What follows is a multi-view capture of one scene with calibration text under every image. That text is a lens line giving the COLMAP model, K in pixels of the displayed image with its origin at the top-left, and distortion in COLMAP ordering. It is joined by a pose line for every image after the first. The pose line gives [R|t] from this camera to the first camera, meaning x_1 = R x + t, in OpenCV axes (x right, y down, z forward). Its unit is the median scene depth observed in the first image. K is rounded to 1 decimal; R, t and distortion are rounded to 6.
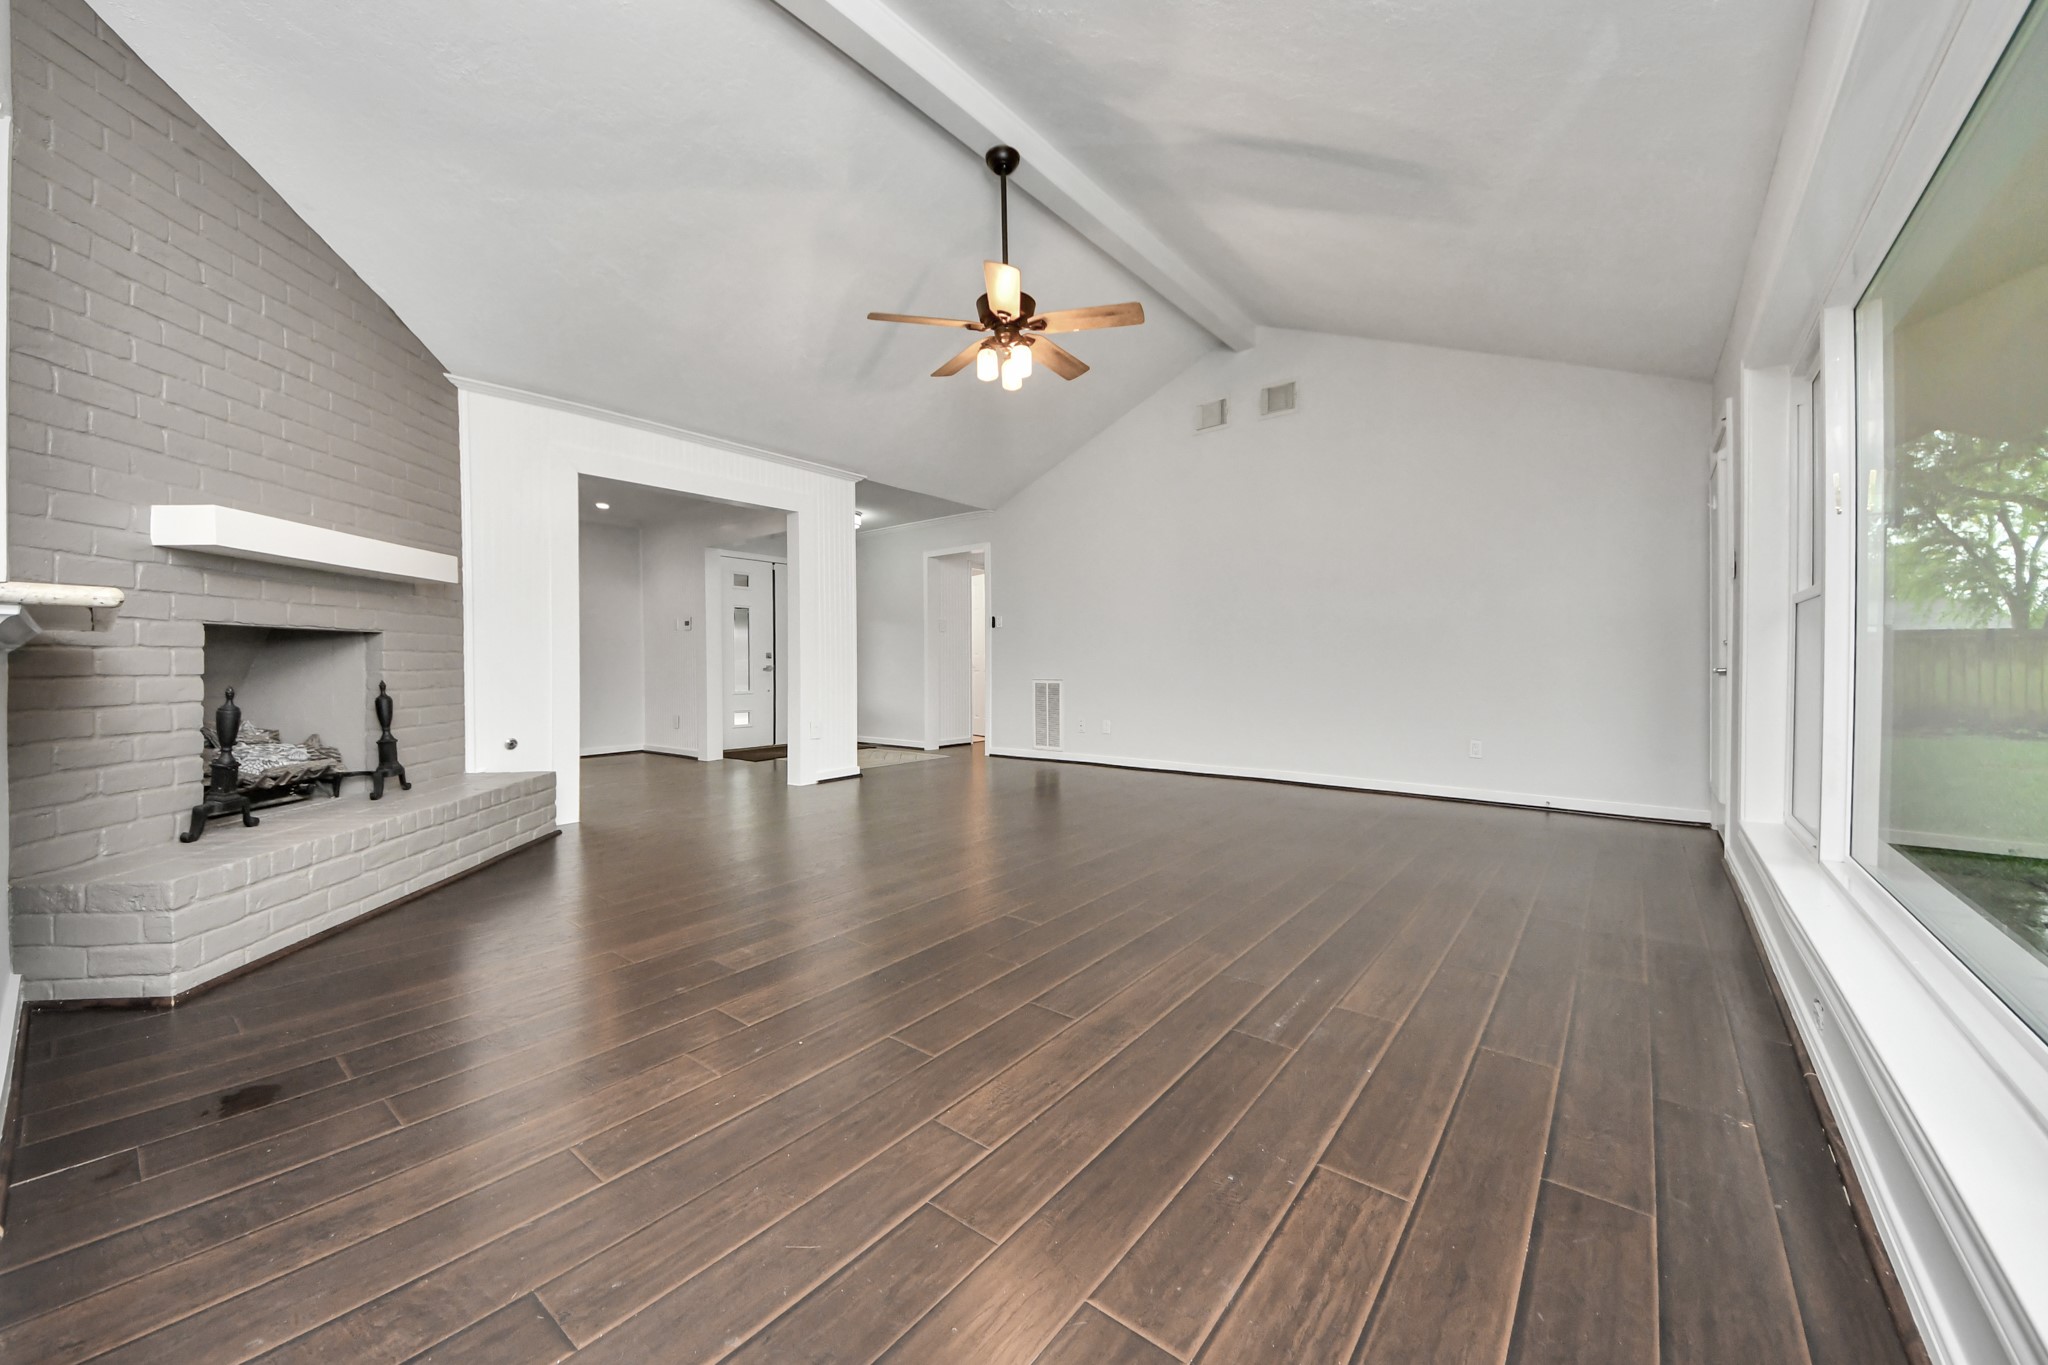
lens RADIAL K [[756.5, 0, 1024.0], [0, 756.5, 682.5], [0, 0, 1]] dist [-0.000098, -0.000141]
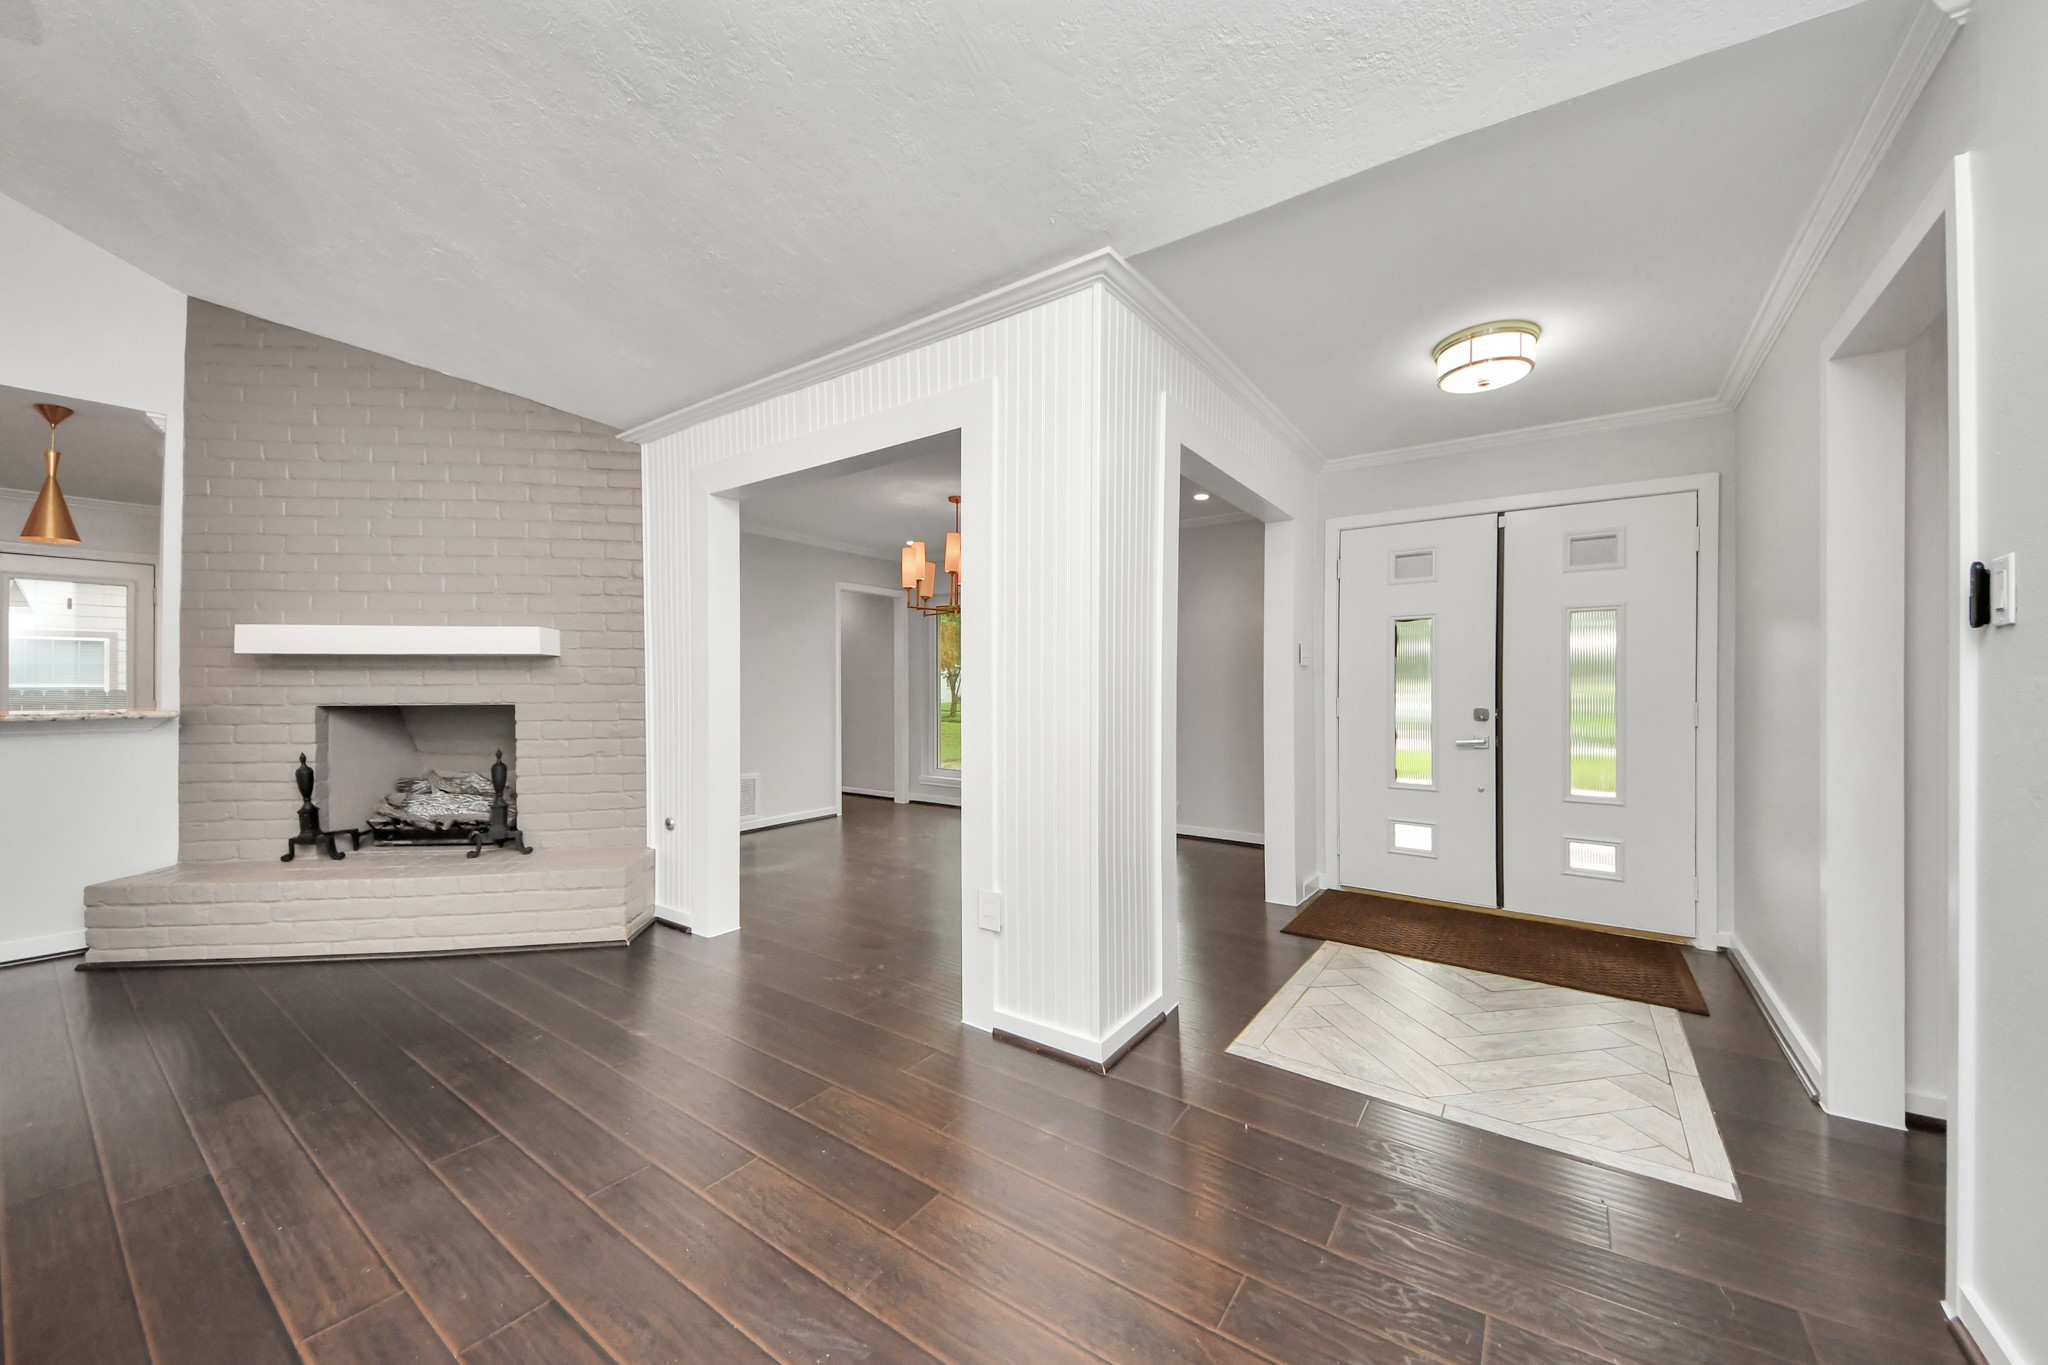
lens RADIAL K [[756.5, 0, 1024.0], [0, 756.5, 682.5], [0, 0, 1]] dist [-0.000098, -0.000141]
pose [[0.060572, 0.004211, -0.998155, 0.265121], [-0.027725, 0.999612, 0.002535, -0.117471], [0.997779, 0.027520, 0.060665, 1.668638]]
